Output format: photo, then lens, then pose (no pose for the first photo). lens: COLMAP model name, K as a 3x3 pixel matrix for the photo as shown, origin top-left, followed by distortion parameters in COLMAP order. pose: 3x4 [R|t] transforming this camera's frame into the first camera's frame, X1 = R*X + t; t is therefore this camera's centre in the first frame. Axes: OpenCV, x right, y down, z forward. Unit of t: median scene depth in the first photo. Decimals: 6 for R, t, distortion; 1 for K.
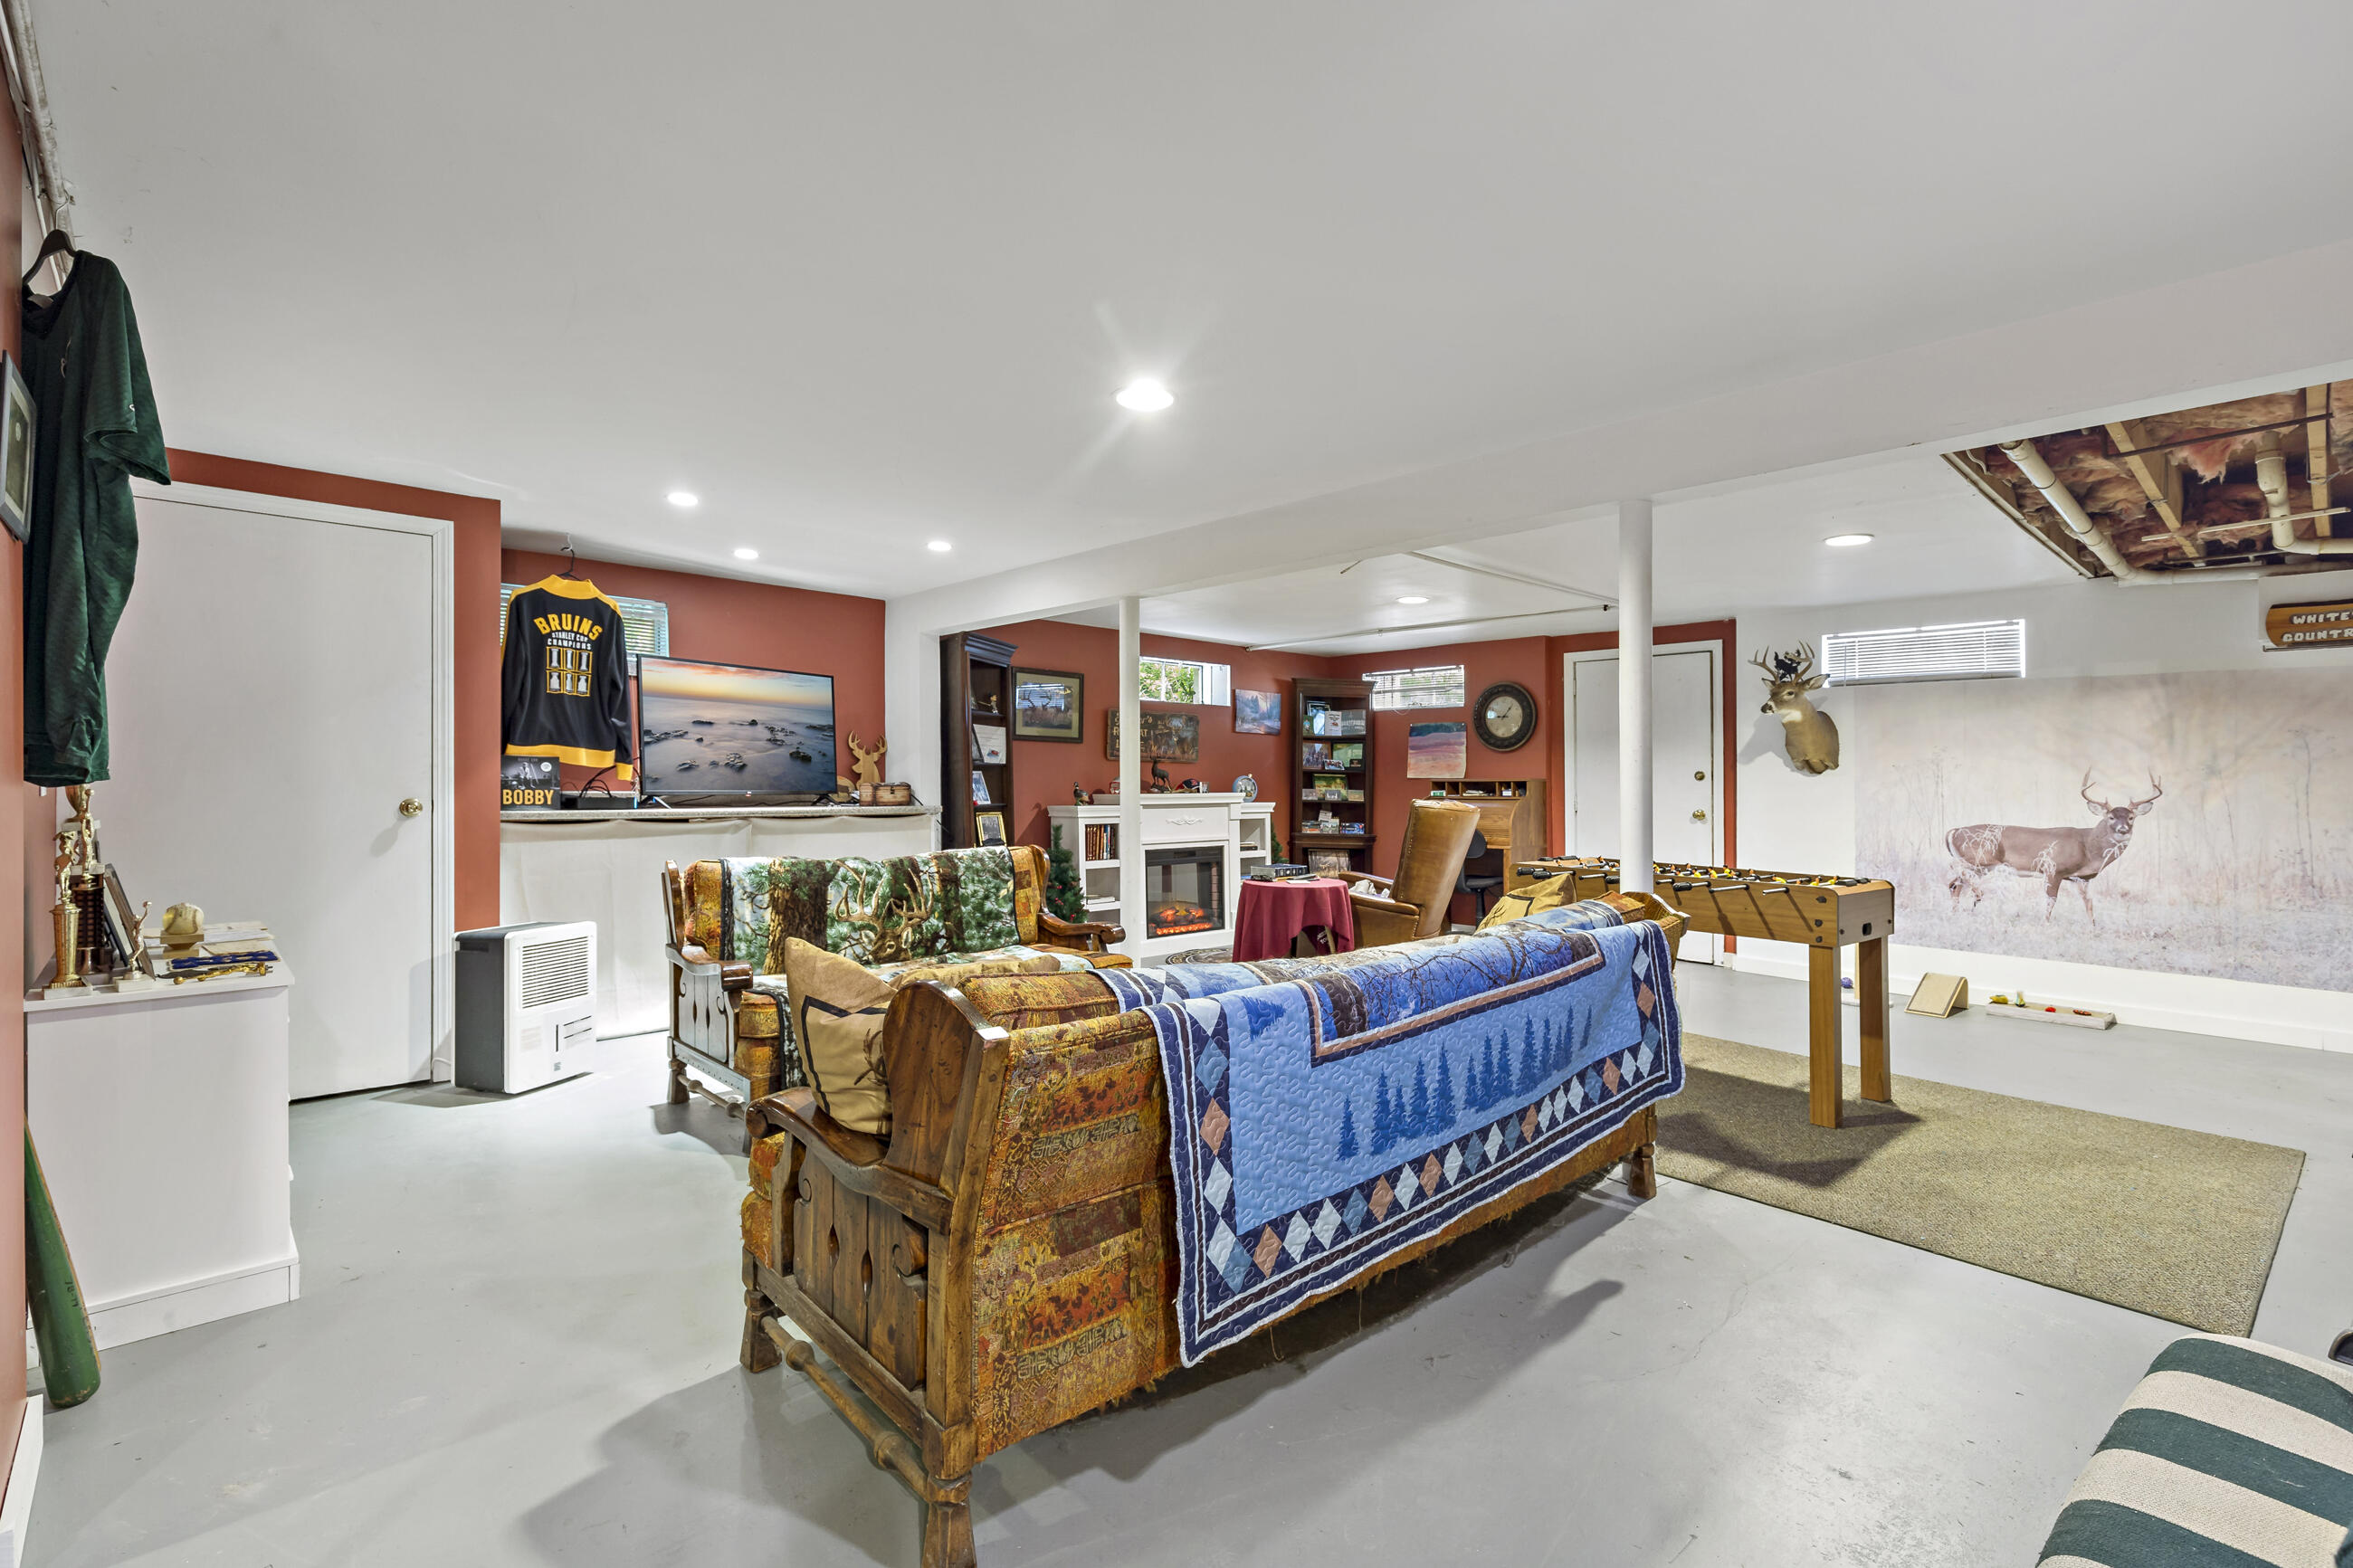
lens RADIAL K [[1095.9, 0, 1187.9], [0, 1095.9, 792.5], [0, 0, 1]] dist [0.010368, -0.000315]
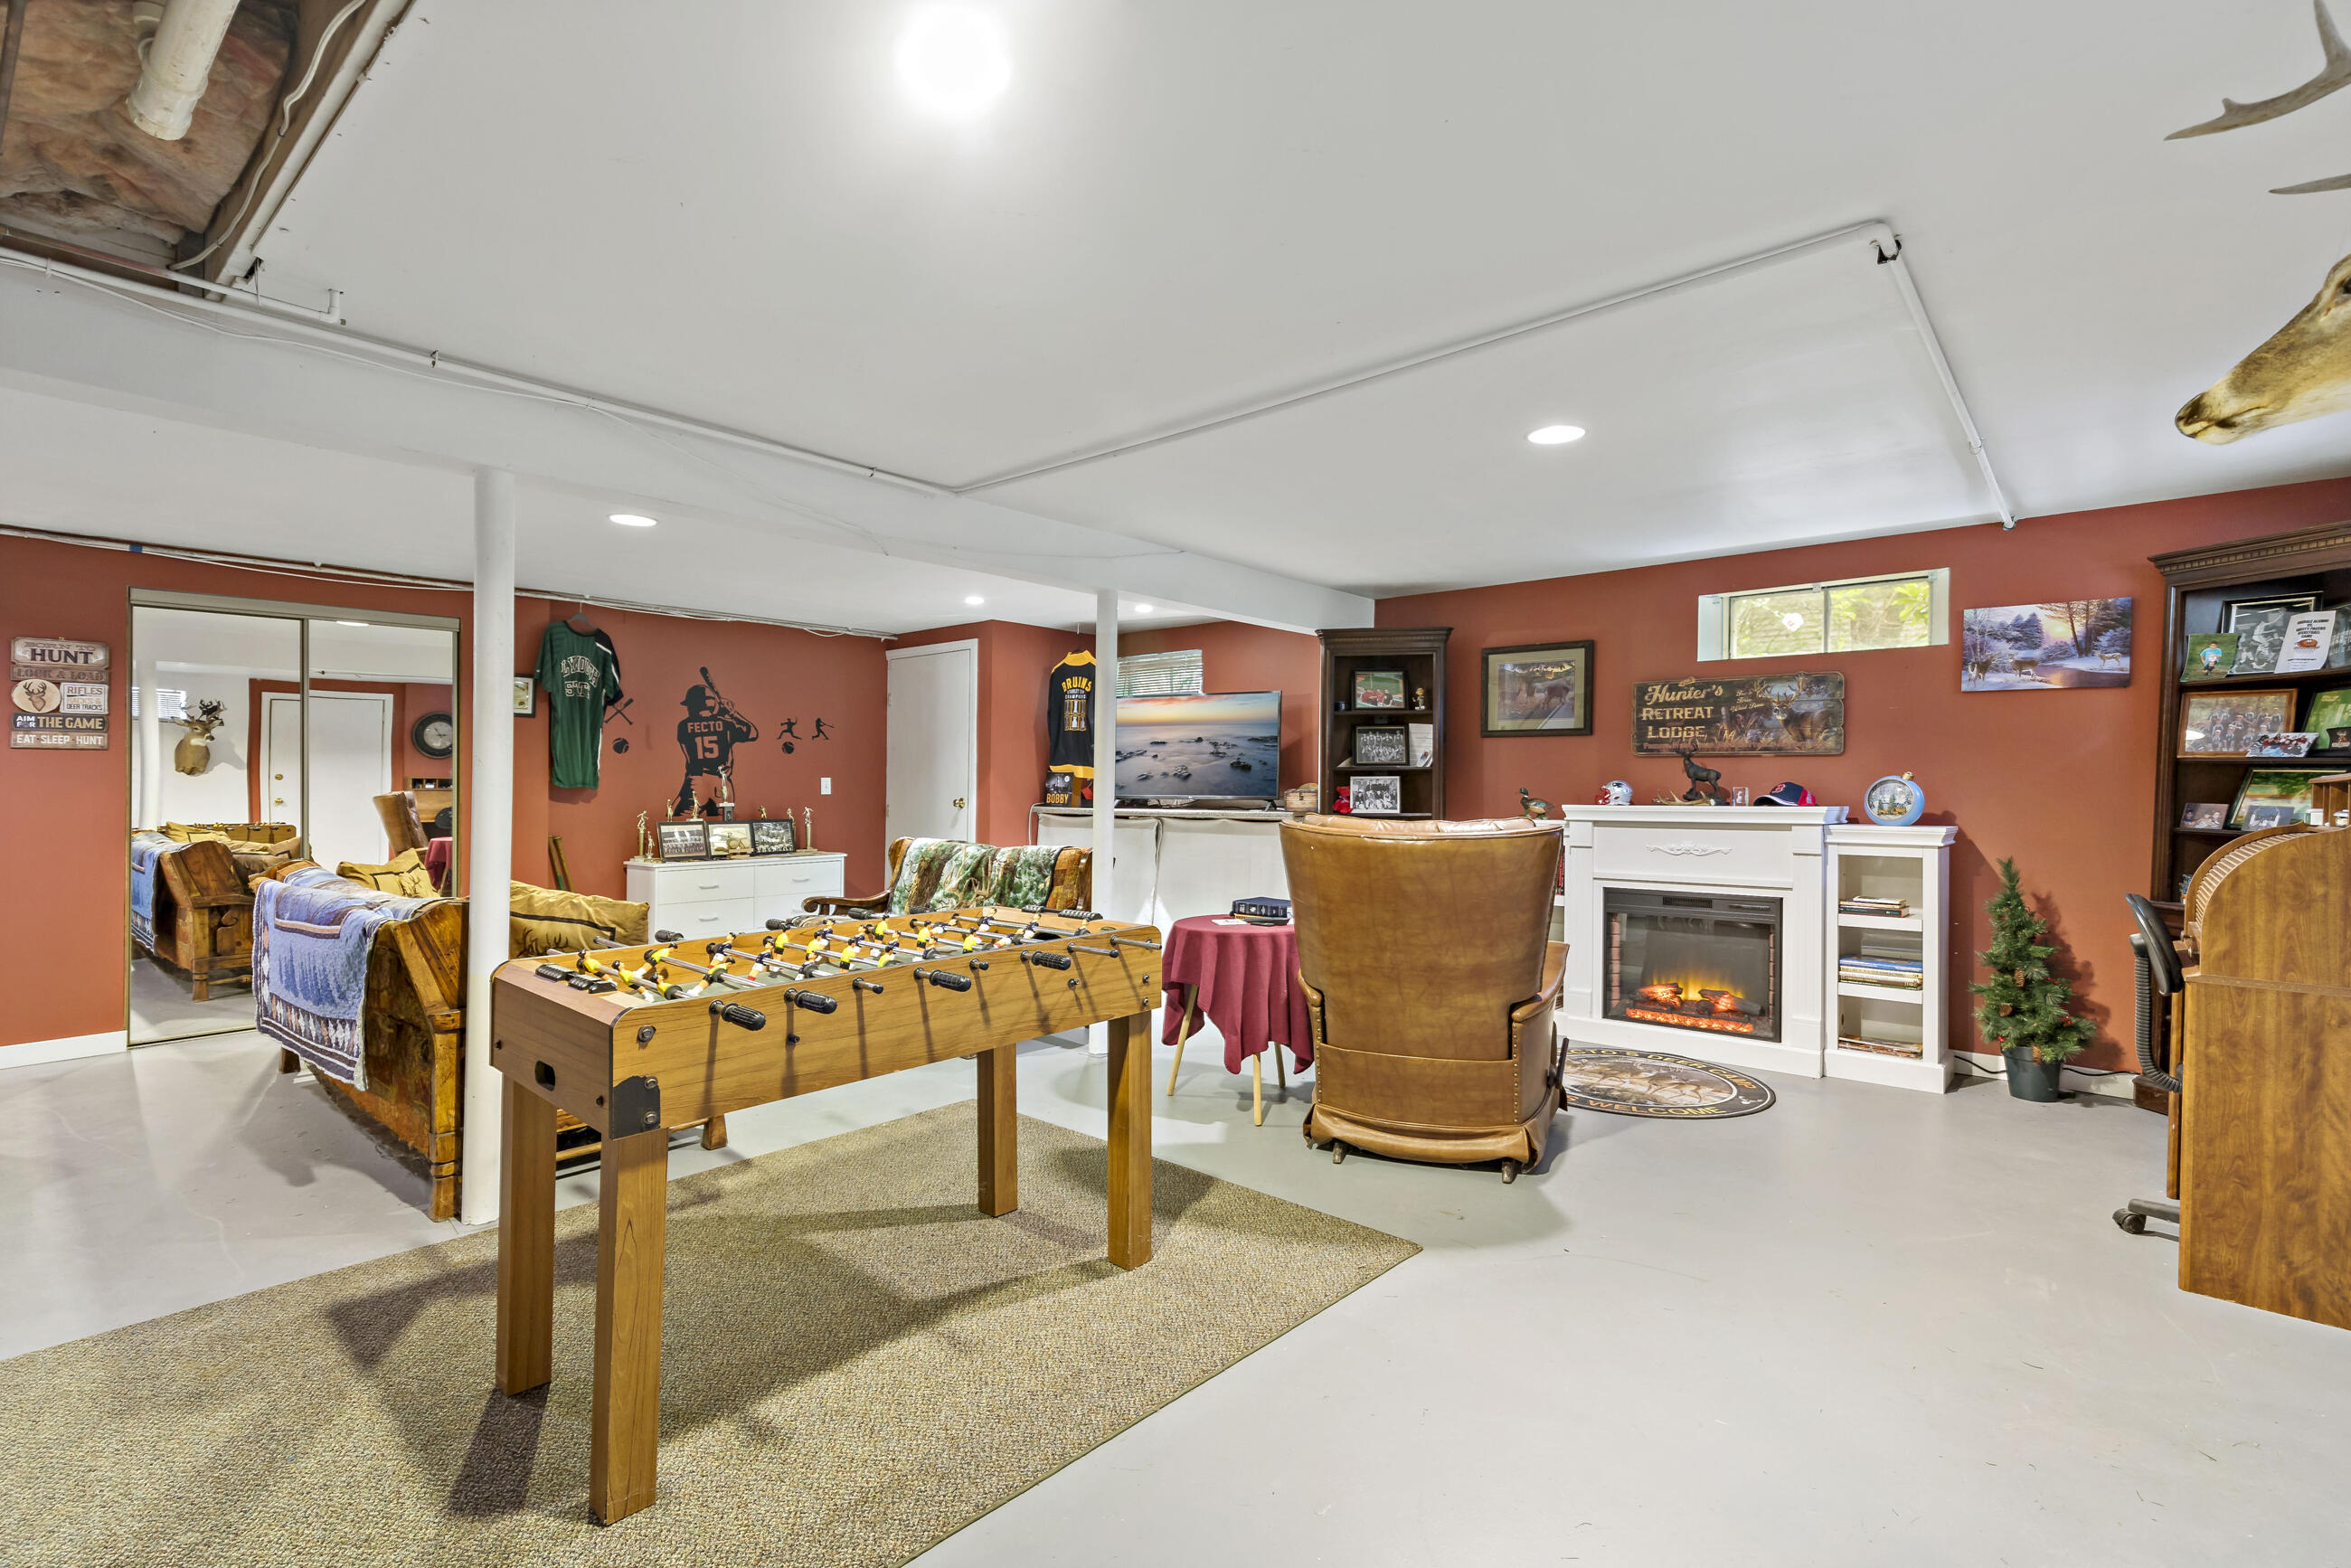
lens RADIAL K [[1095.2, 0, 1186.9], [0, 1095.2, 792.5], [0, 0, 1]] dist [0.010368, -0.000315]
pose [[0.085546, 0.000955, -0.996334, 0.793229], [-0.010144, 0.999949, 0.000087, -0.005135], [0.996283, 0.010100, 0.085551, 0.869337]]
